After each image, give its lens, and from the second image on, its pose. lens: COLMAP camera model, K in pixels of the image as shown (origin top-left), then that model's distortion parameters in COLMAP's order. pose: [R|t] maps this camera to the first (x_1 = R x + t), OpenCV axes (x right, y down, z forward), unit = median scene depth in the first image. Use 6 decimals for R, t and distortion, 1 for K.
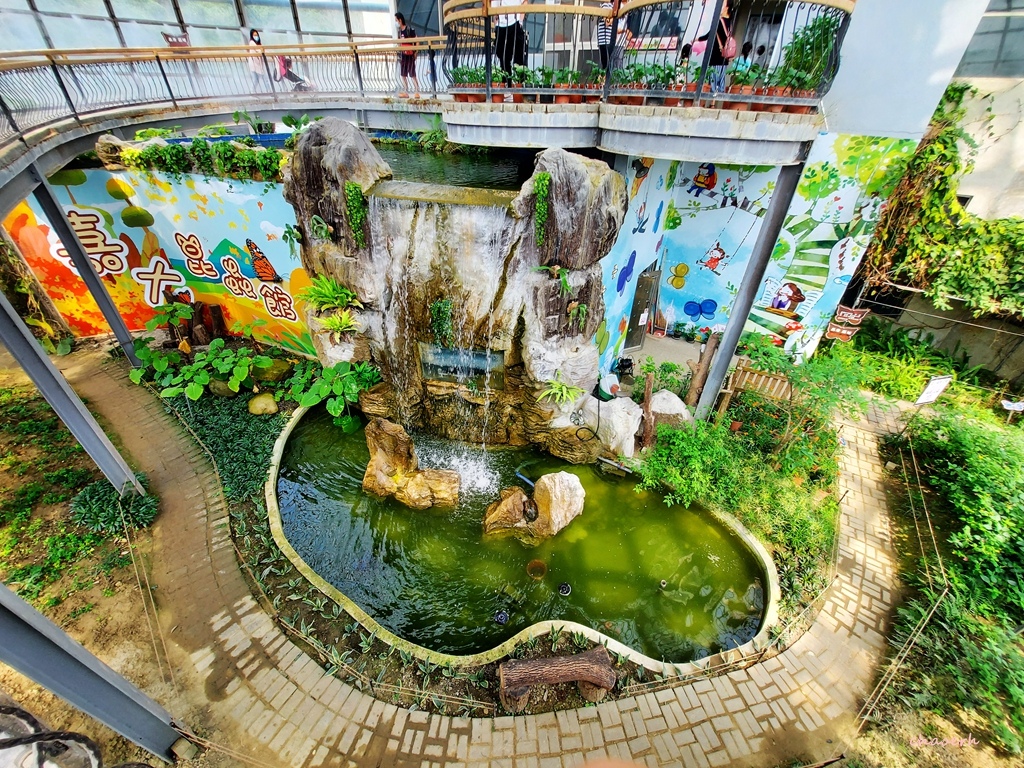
lens RADIAL K [[412.2, 0, 512.8], [0, 412.2, 391.8], [0, 0, 1]] dist [-0.024395, 0.002952]
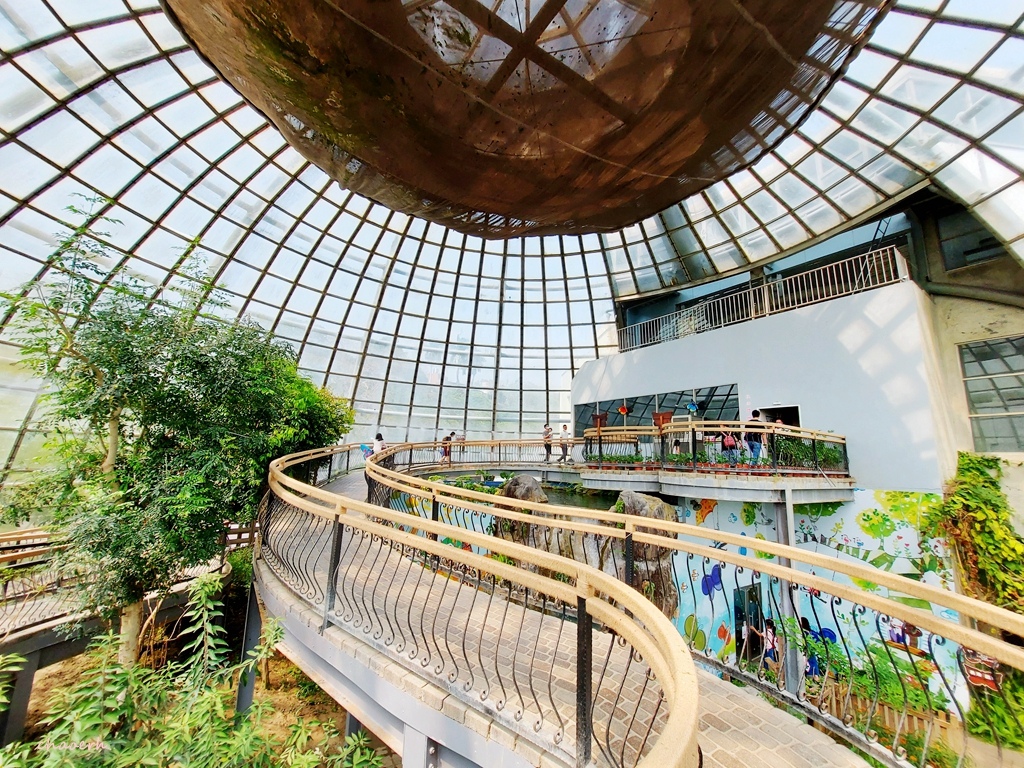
lens RADIAL K [[412.2, 0, 514.6], [0, 412.2, 385.8], [0, 0, 1]] dist [-0.024395, 0.002952]
pose [[0.919746, -0.060327, -0.387850, 0.251514], [-0.239941, 0.695588, -0.677190, 0.318448], [0.310636, 0.715904, 0.625289, -0.463848]]
